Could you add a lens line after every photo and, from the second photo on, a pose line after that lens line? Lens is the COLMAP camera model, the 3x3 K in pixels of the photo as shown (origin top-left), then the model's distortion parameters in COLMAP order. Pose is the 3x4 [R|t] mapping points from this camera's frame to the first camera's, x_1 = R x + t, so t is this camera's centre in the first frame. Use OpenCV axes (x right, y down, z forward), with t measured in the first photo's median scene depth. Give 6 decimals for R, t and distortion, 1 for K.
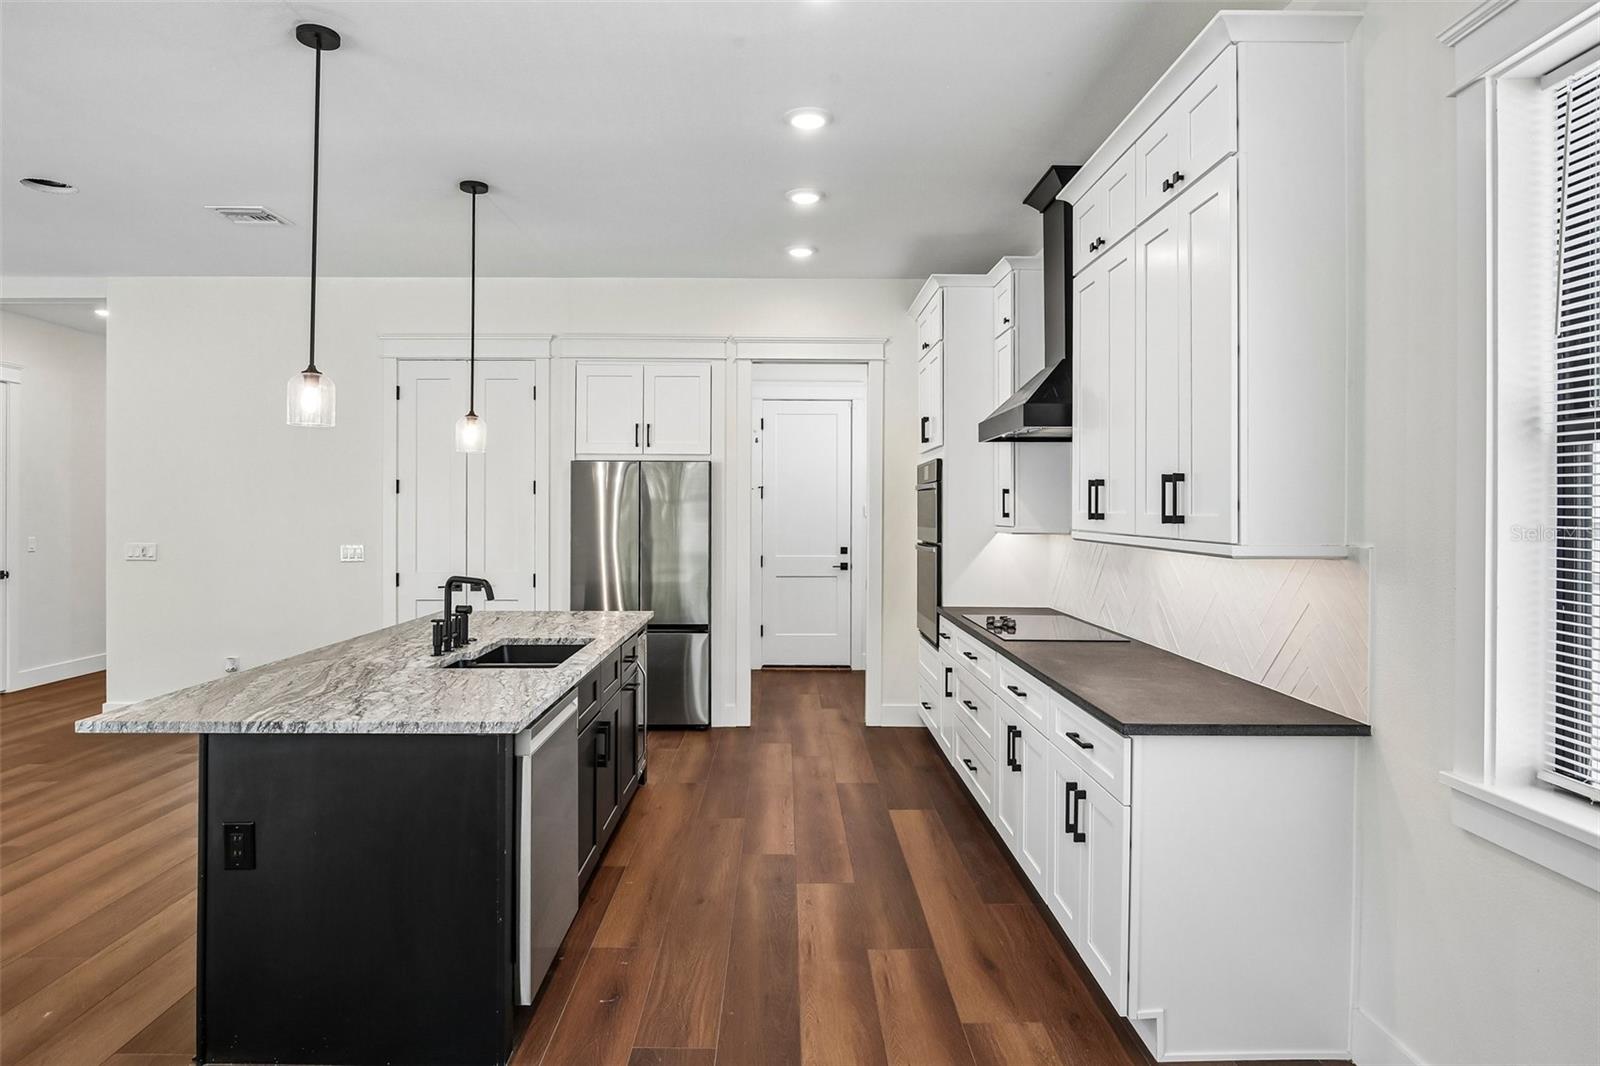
lens RADIAL K [[912.1, 0, 787.7], [0, 912.1, 519.6], [0, 0, 1]] dist [-0.003920, -0.001896]
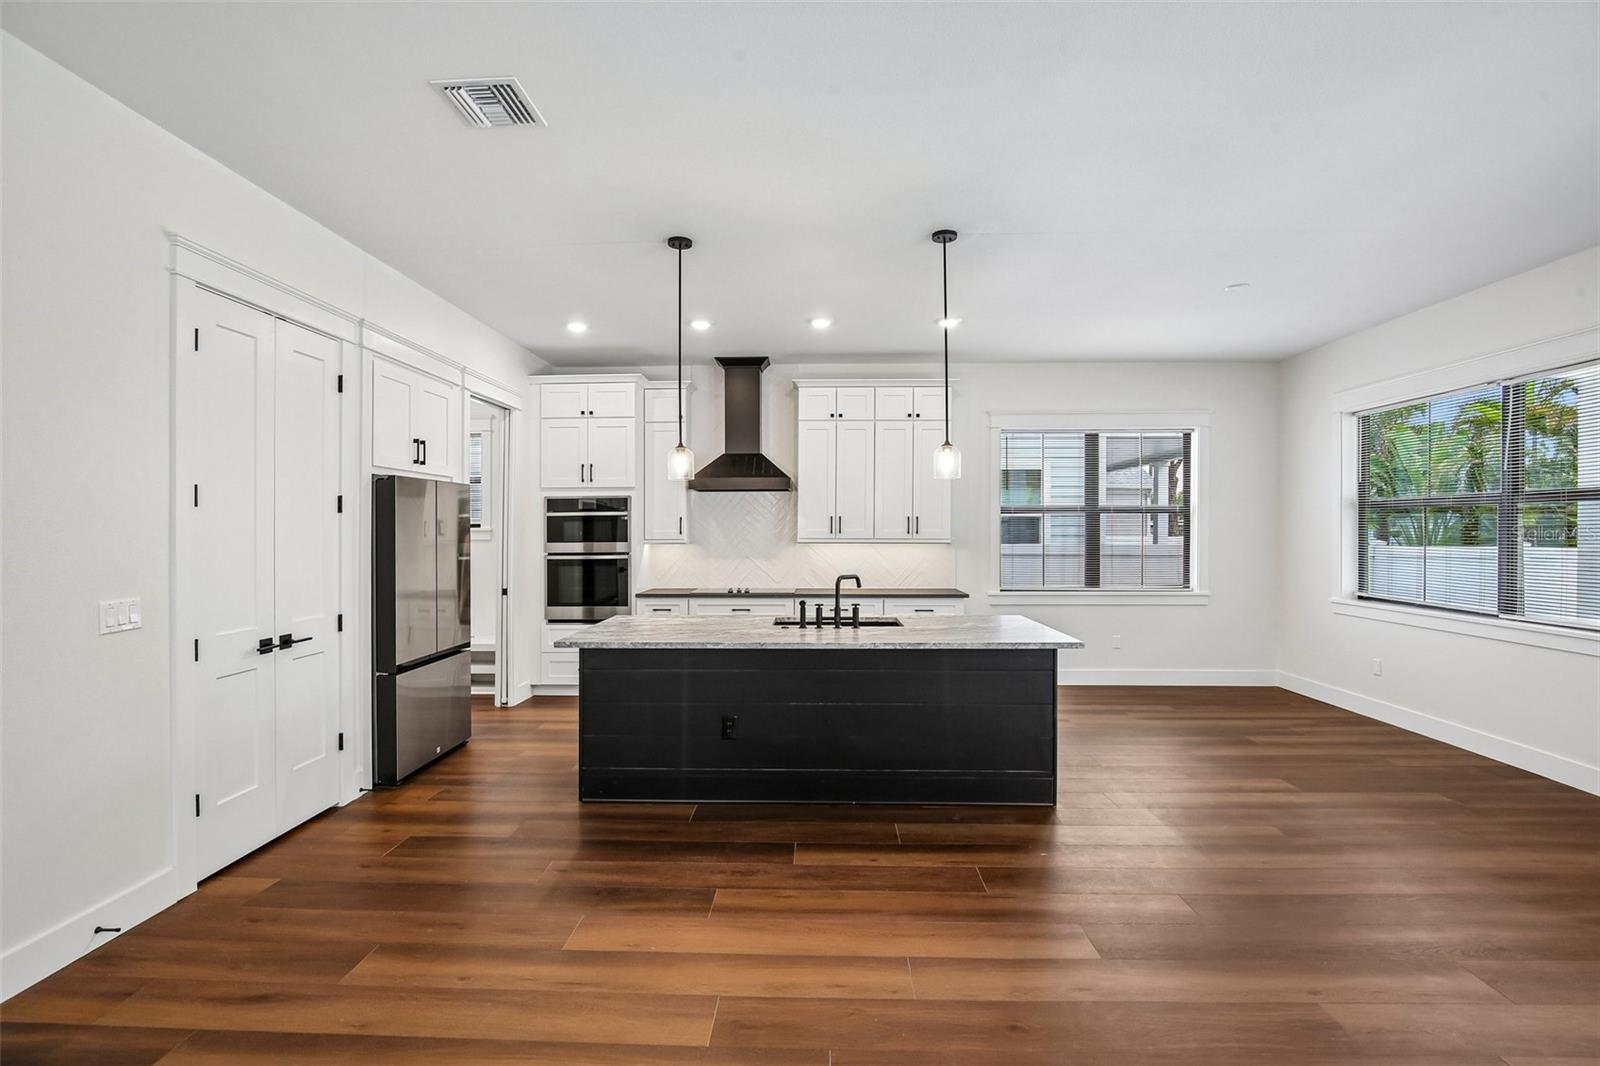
lens RADIAL K [[739.9, 0, 798.9], [0, 739.9, 536.6], [0, 0, 1]] dist [-0.033759, 0.007074]
pose [[0.036101, -0.013028, 0.999263, -0.904411], [0.016772, 0.999782, 0.012429, -0.009486], [-0.999207, 0.016311, 0.036311, 0.596745]]
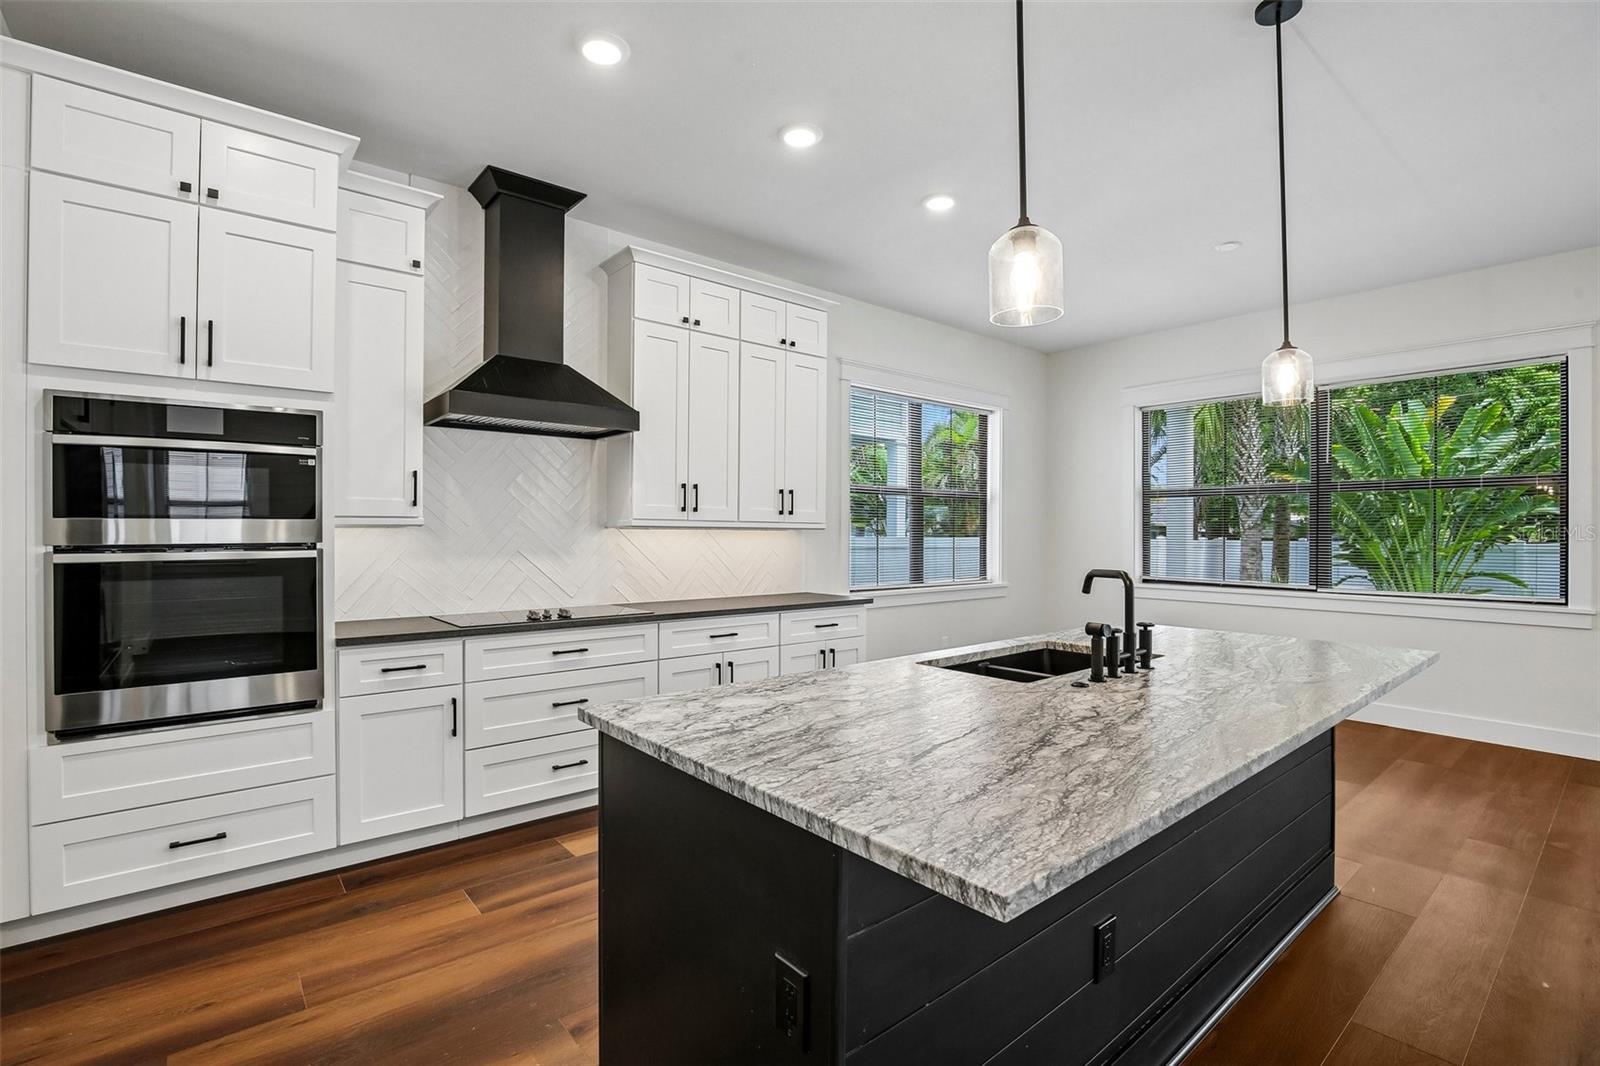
lens RADIAL K [[739.9, 0, 803.1], [0, 739.9, 533.1], [0, 0, 1]] dist [-0.033759, 0.007074]
pose [[-0.639849, -0.007191, 0.768467, -0.386241], [0.005476, 0.999888, 0.013916, 0.011371], [-0.768481, 0.013113, -0.639738, 0.940234]]
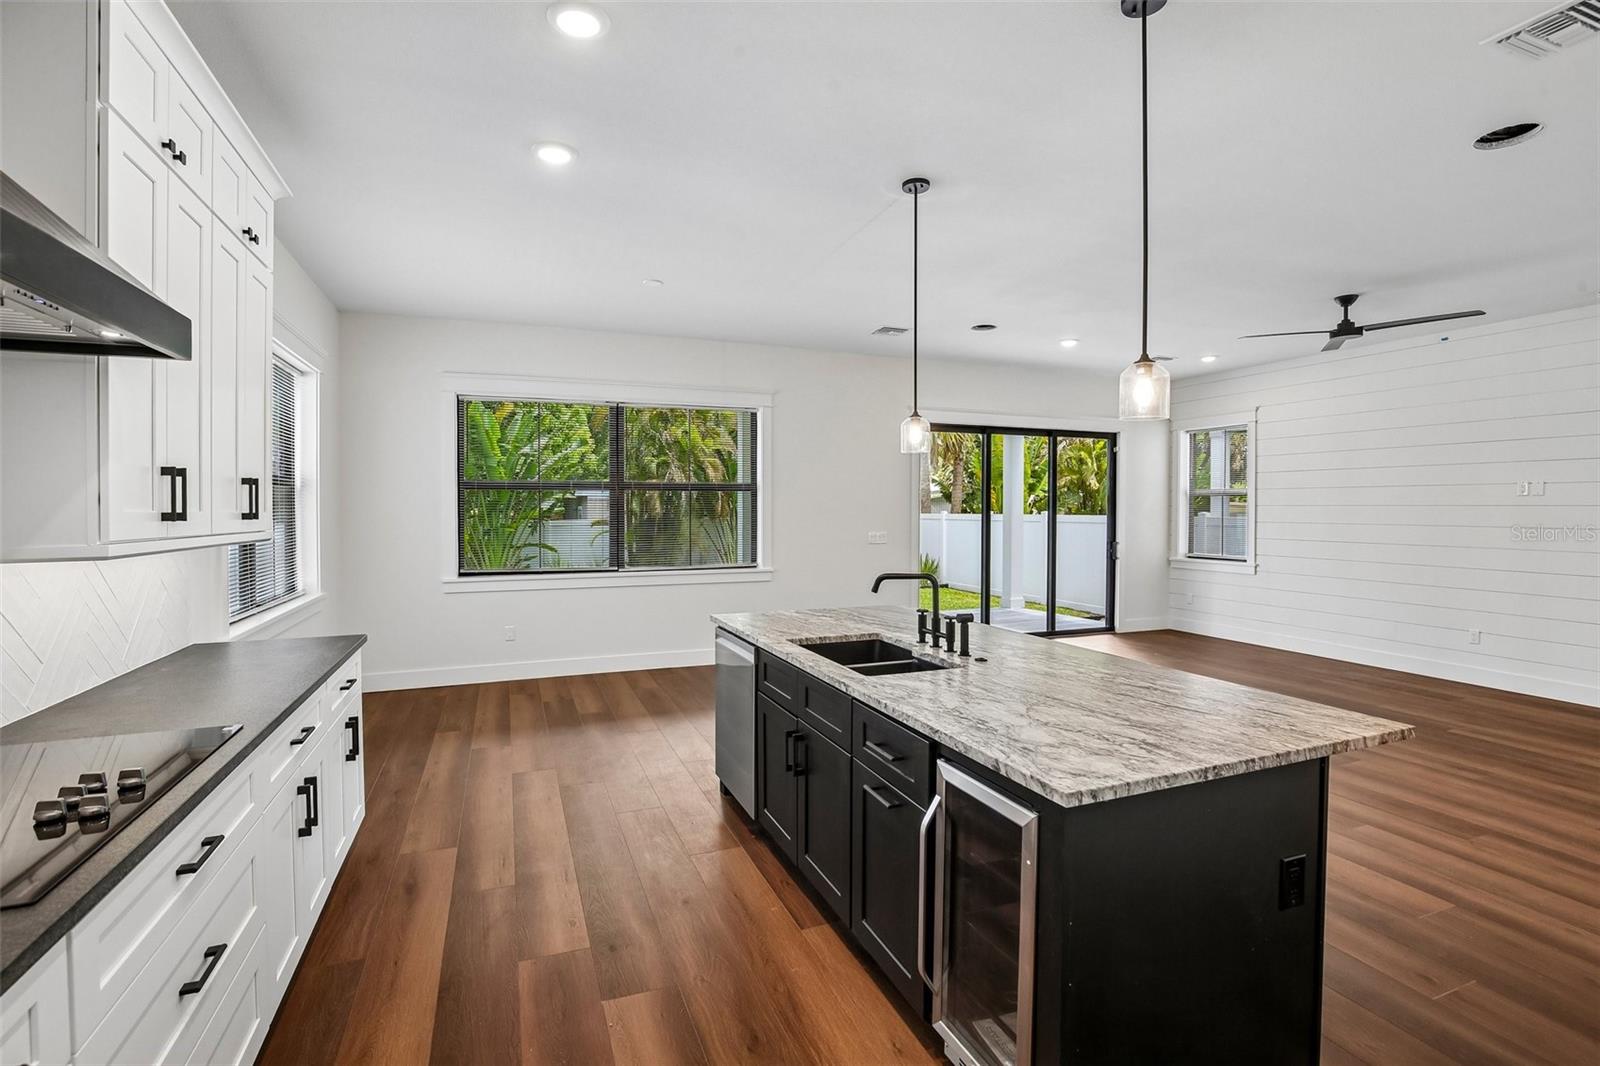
lens RADIAL K [[739.9, 0, 807.4], [0, 739.9, 518.5], [0, 0, 1]] dist [-0.033759, 0.007074]
pose [[-0.929730, 0.001631, -0.368238, 0.042610], [-0.009109, 0.999582, 0.027427, -0.013105], [0.368129, 0.028854, -0.929327, 1.013078]]
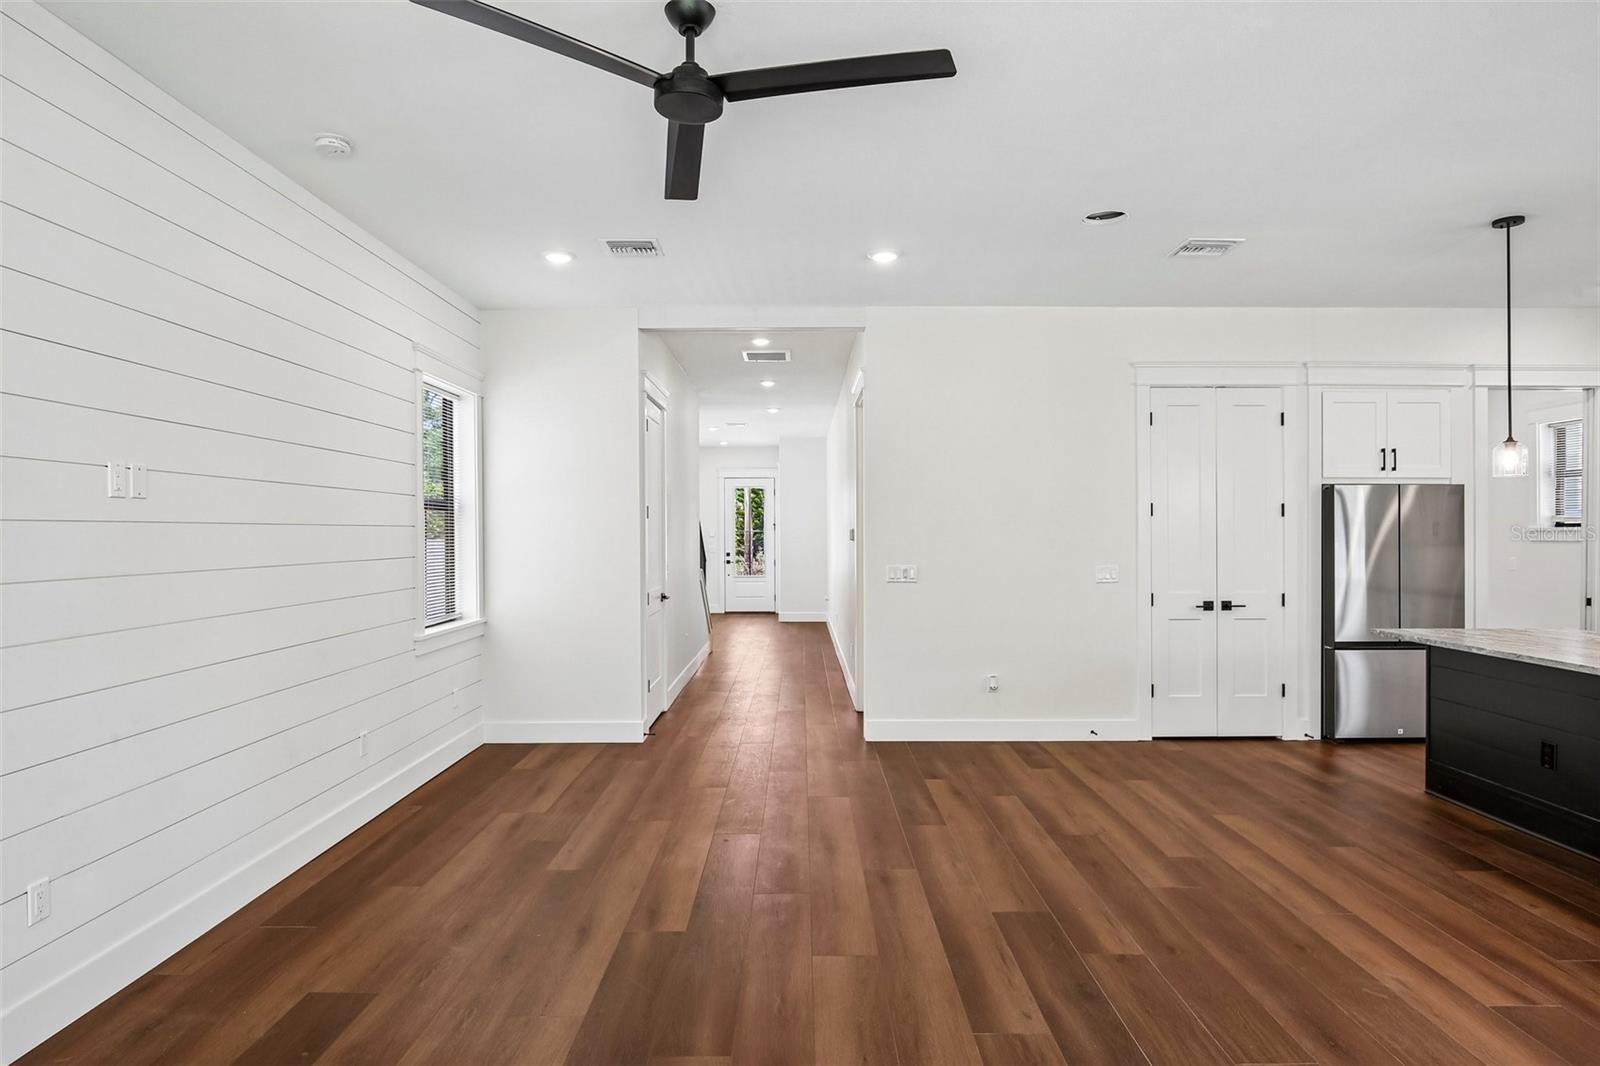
lens RADIAL K [[912.1, 0, 790.8], [0, 912.1, 536.1], [0, 0, 1]] dist [-0.003920, -0.001896]
pose [[0.999977, -0.002896, -0.006119, -0.842032], [0.002862, 0.999980, -0.005592, -0.001884], [0.006135, 0.005575, 0.999966, -0.036327]]
